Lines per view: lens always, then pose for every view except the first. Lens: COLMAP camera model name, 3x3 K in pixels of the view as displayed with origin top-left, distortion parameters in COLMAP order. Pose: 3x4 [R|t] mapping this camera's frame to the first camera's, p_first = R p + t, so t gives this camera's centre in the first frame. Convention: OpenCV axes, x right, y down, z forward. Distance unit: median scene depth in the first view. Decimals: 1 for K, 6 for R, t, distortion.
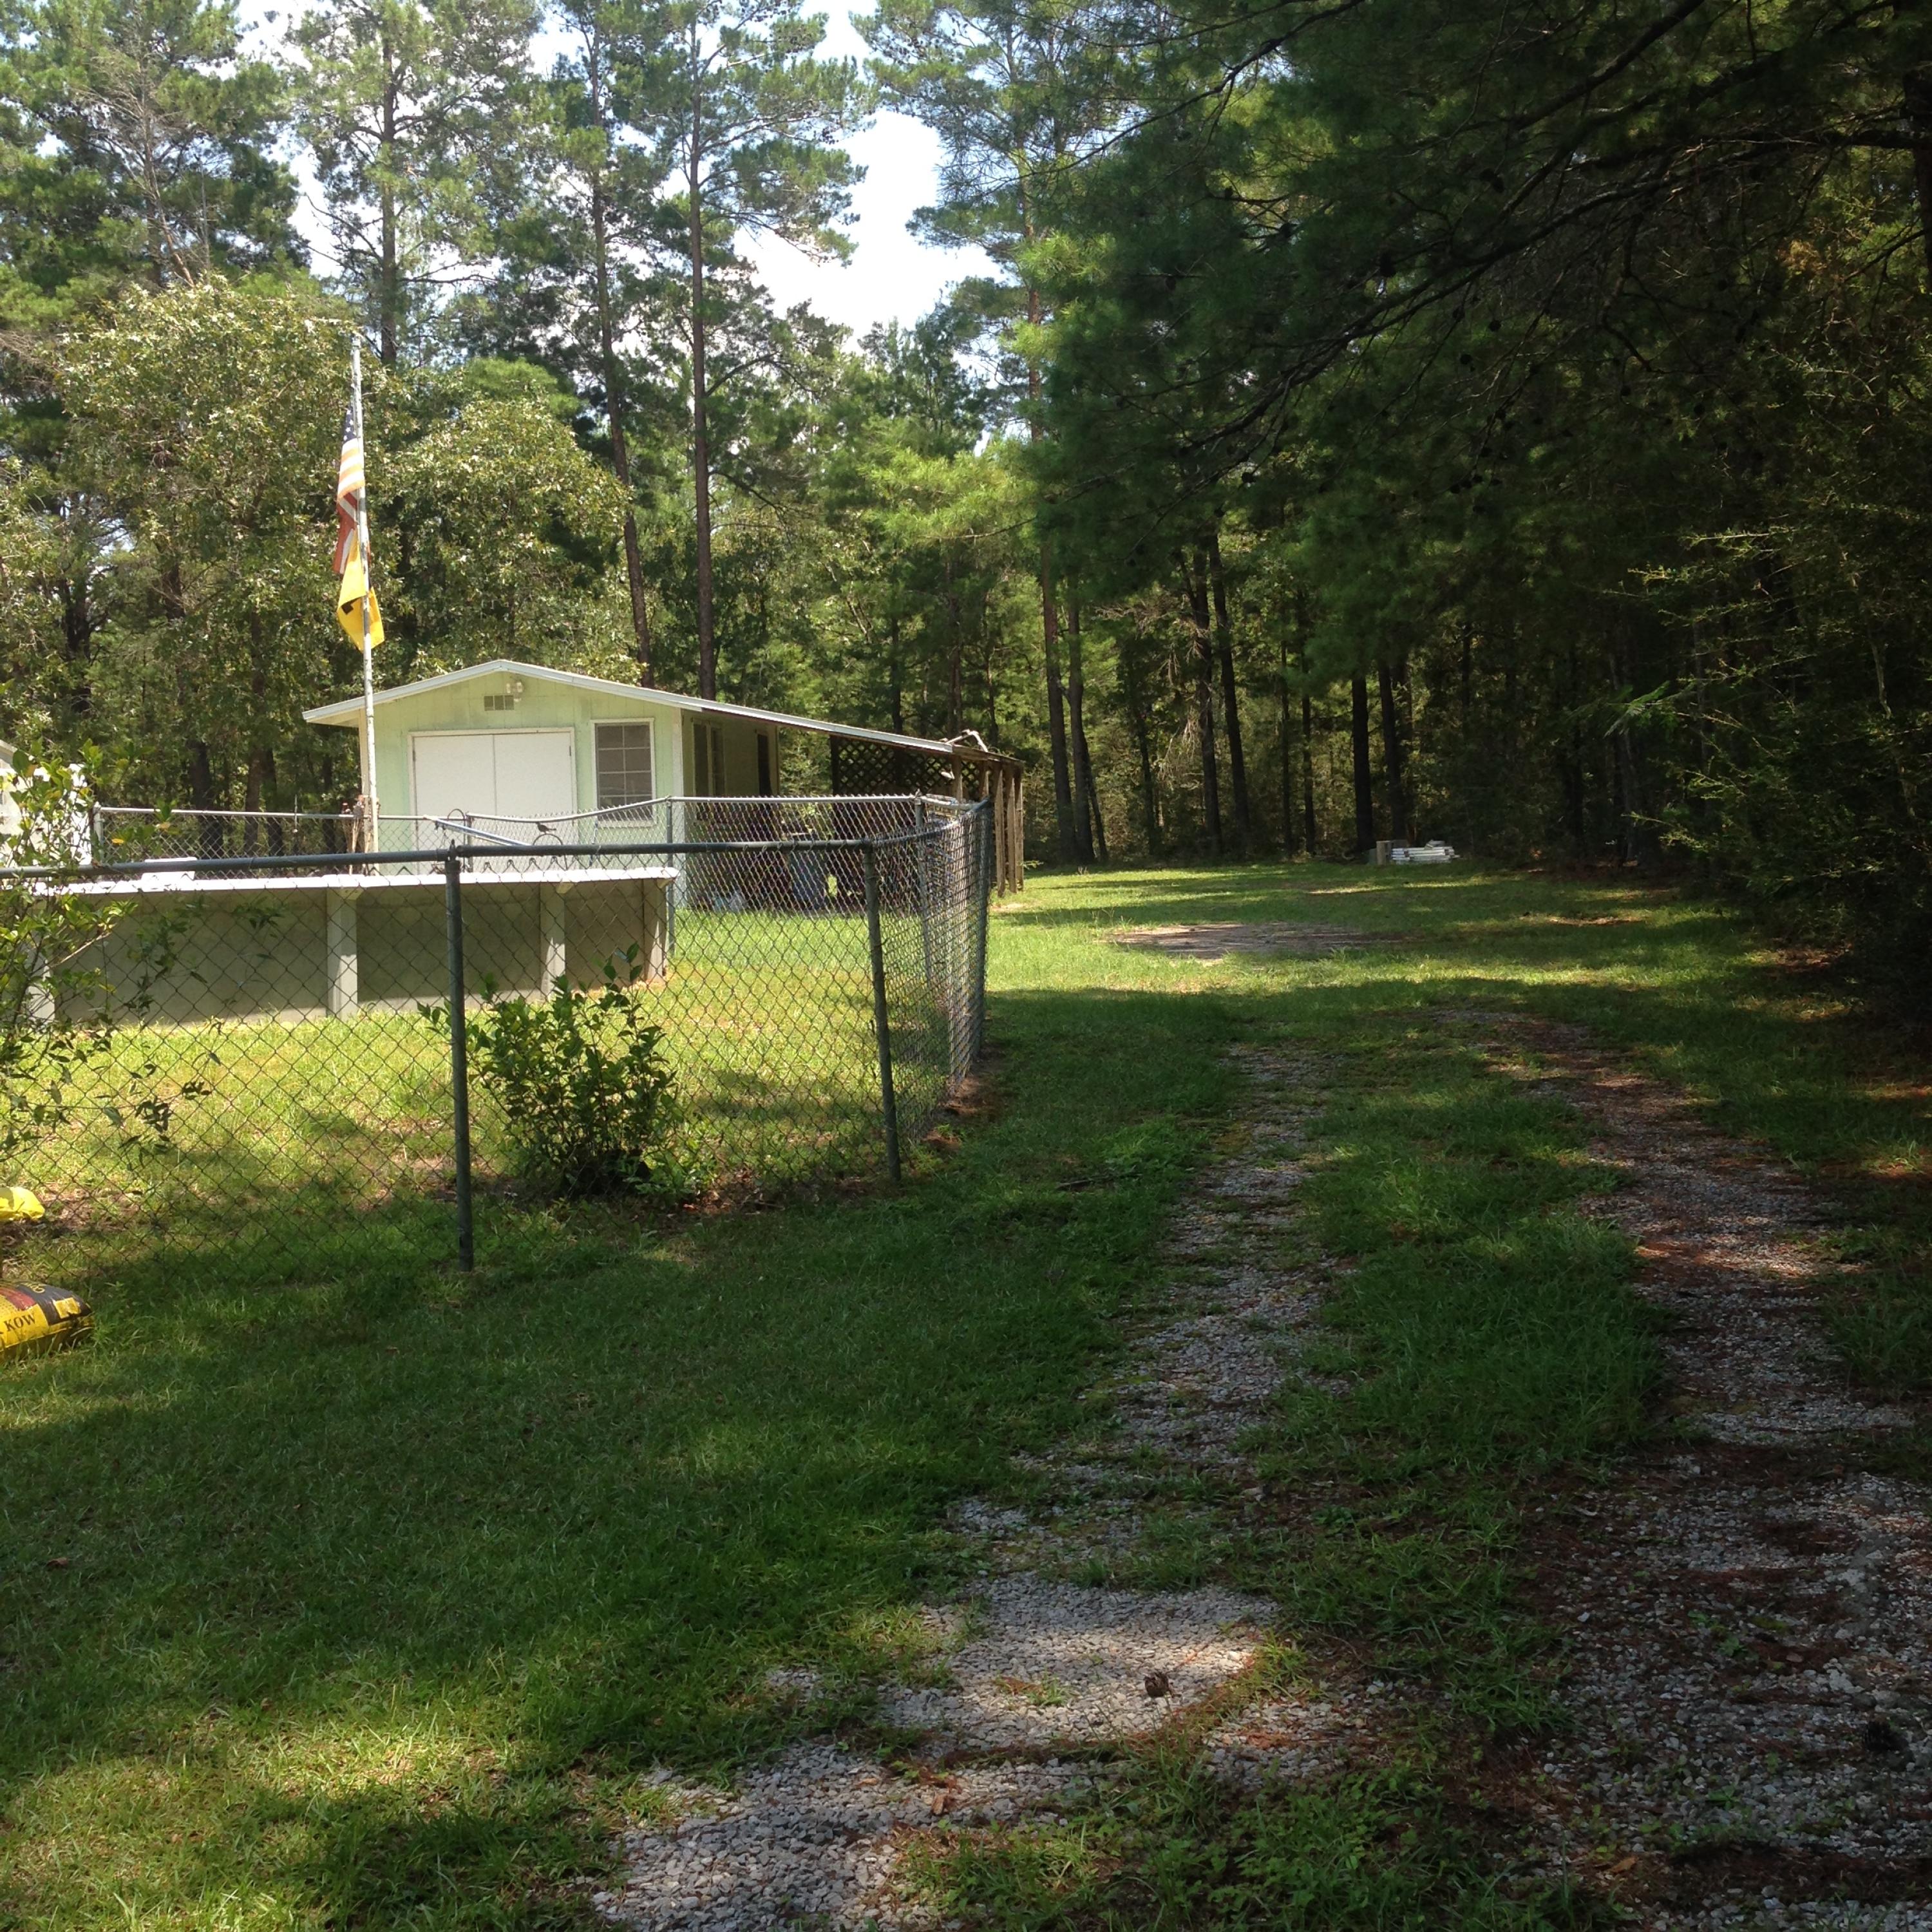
lens RADIAL K [[2491.3, 0, 967.1], [0, 2491.3, 965.2], [0, 0, 1]] dist [0.083560, 0.000000]
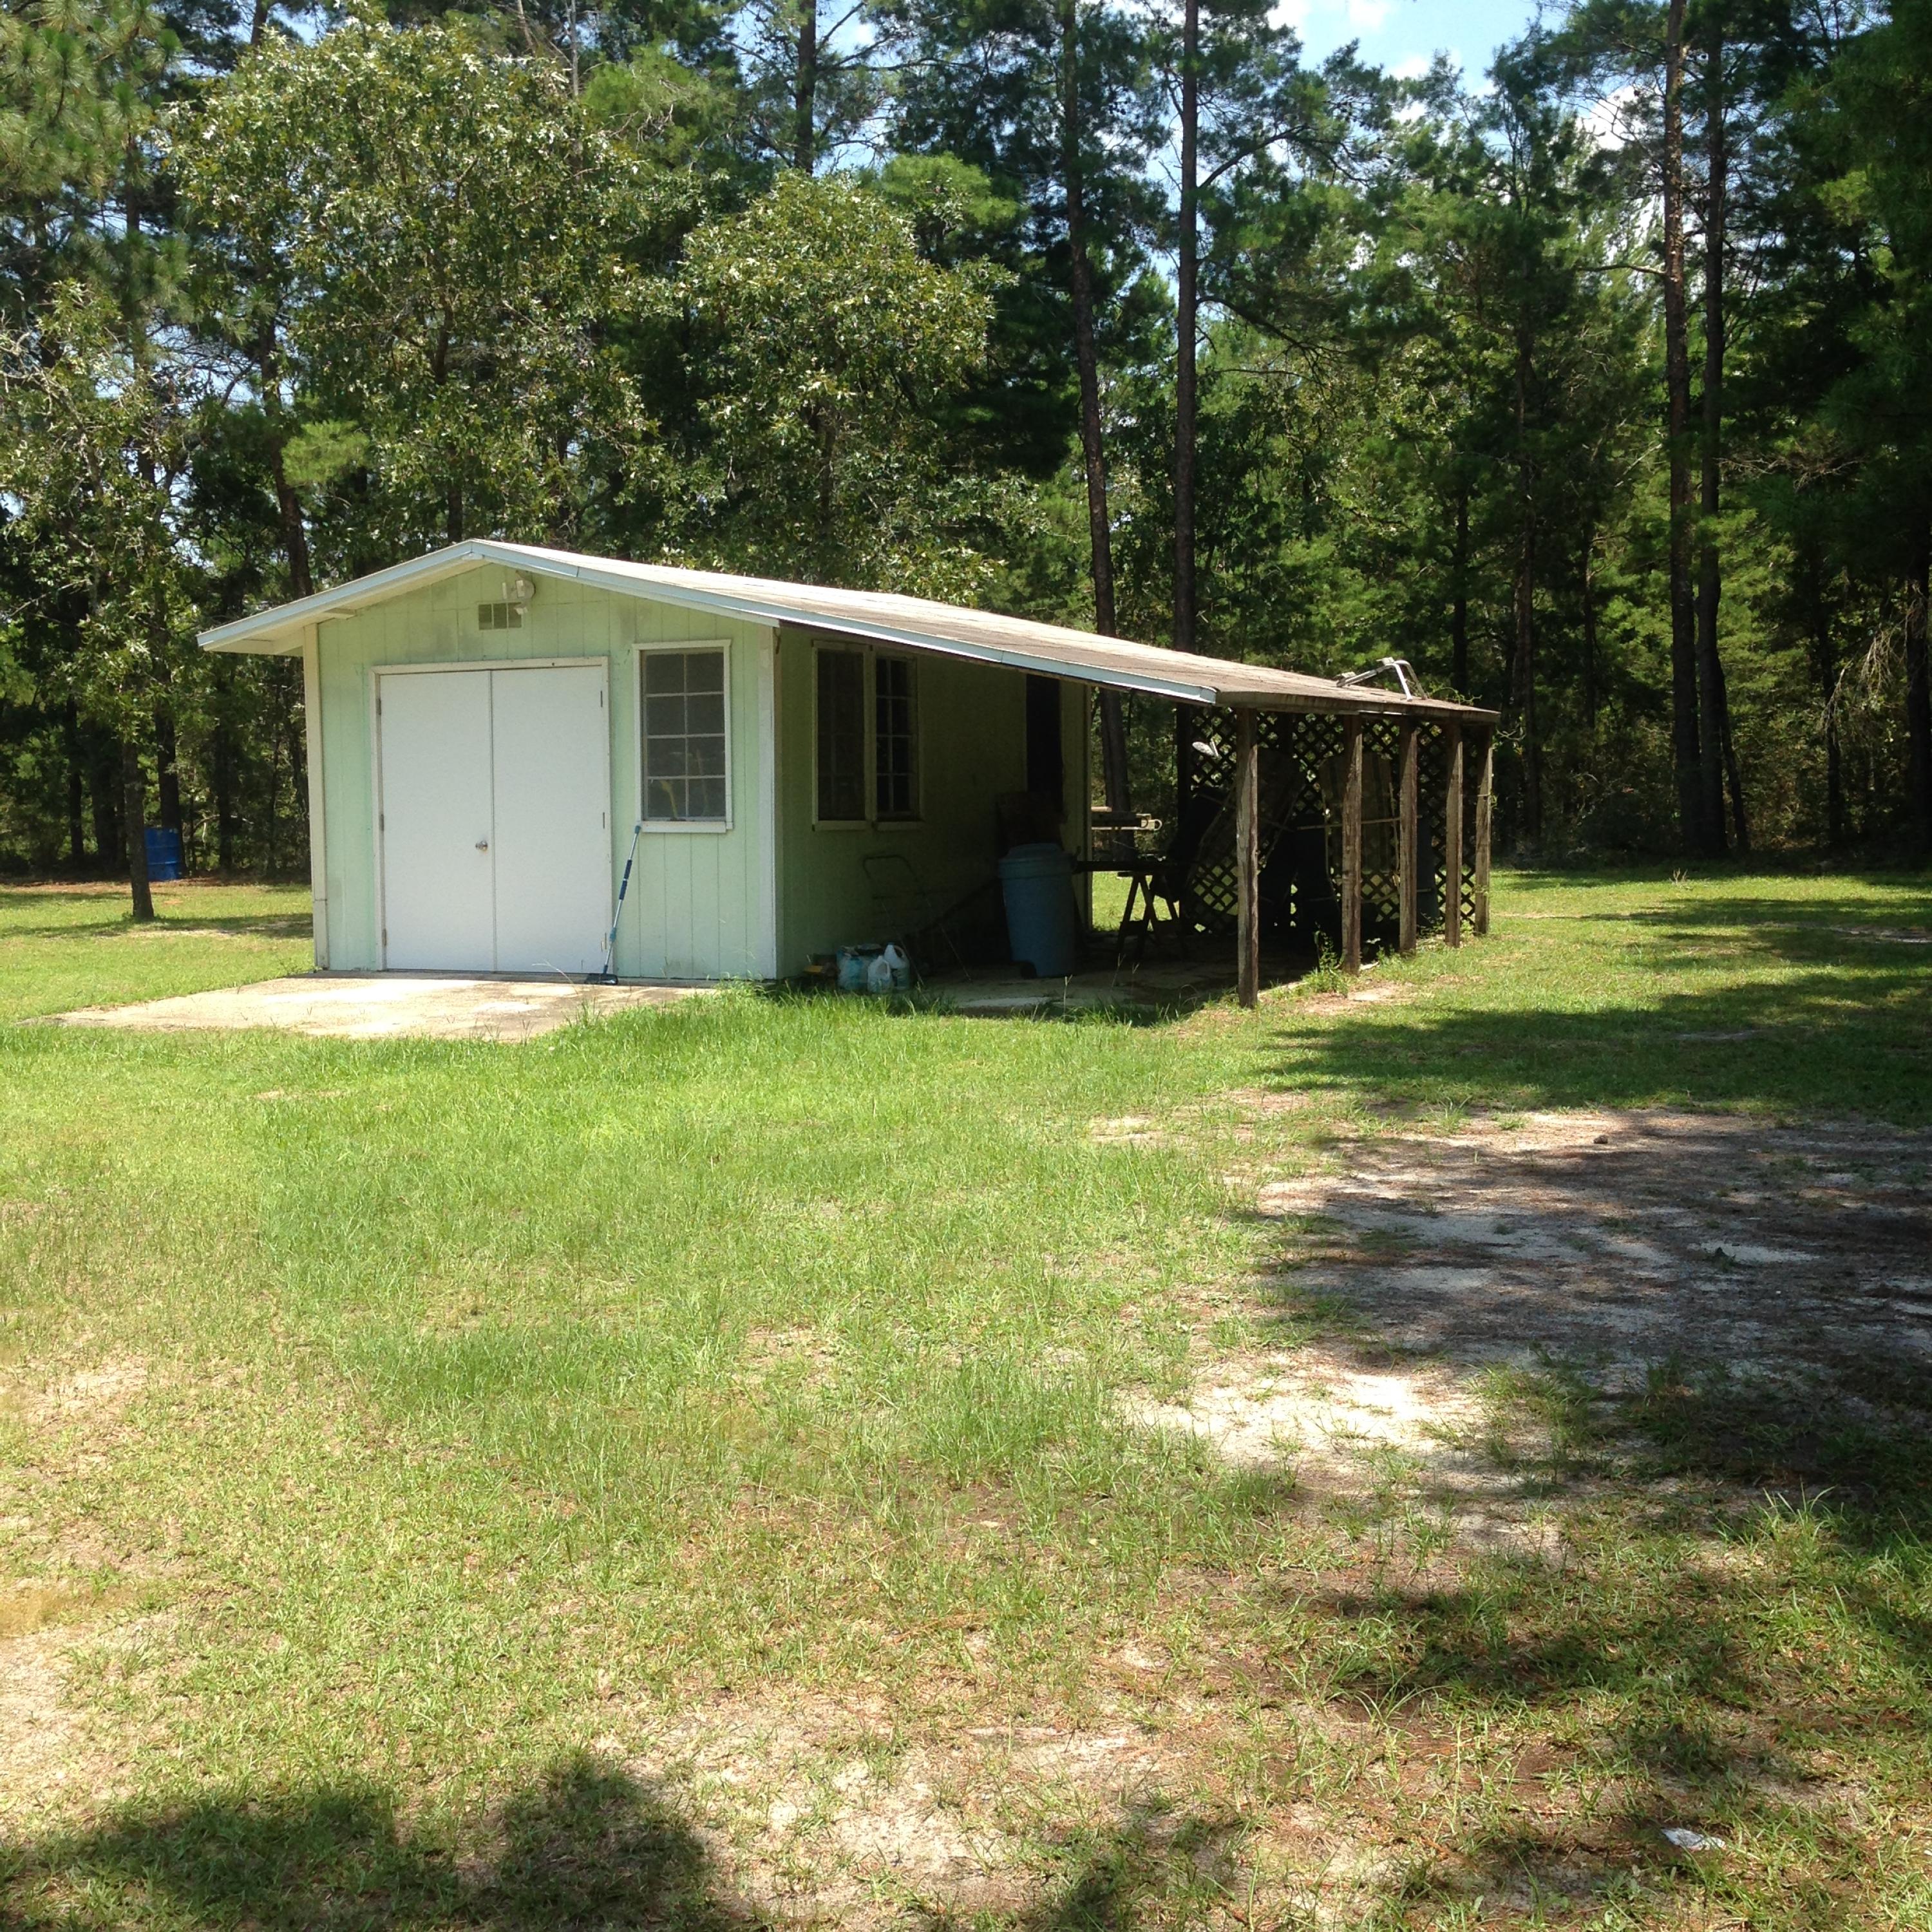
lens RADIAL K [[2491.3, 0, 972.1], [0, 2491.3, 966.6], [0, 0, 1]] dist [0.083560, 0.000000]
pose [[0.950974, 0.033093, -0.307496, 0.063978], [-0.024134, 0.999167, 0.032892, -0.028232], [0.308329, -0.023858, 0.950981, 0.298769]]
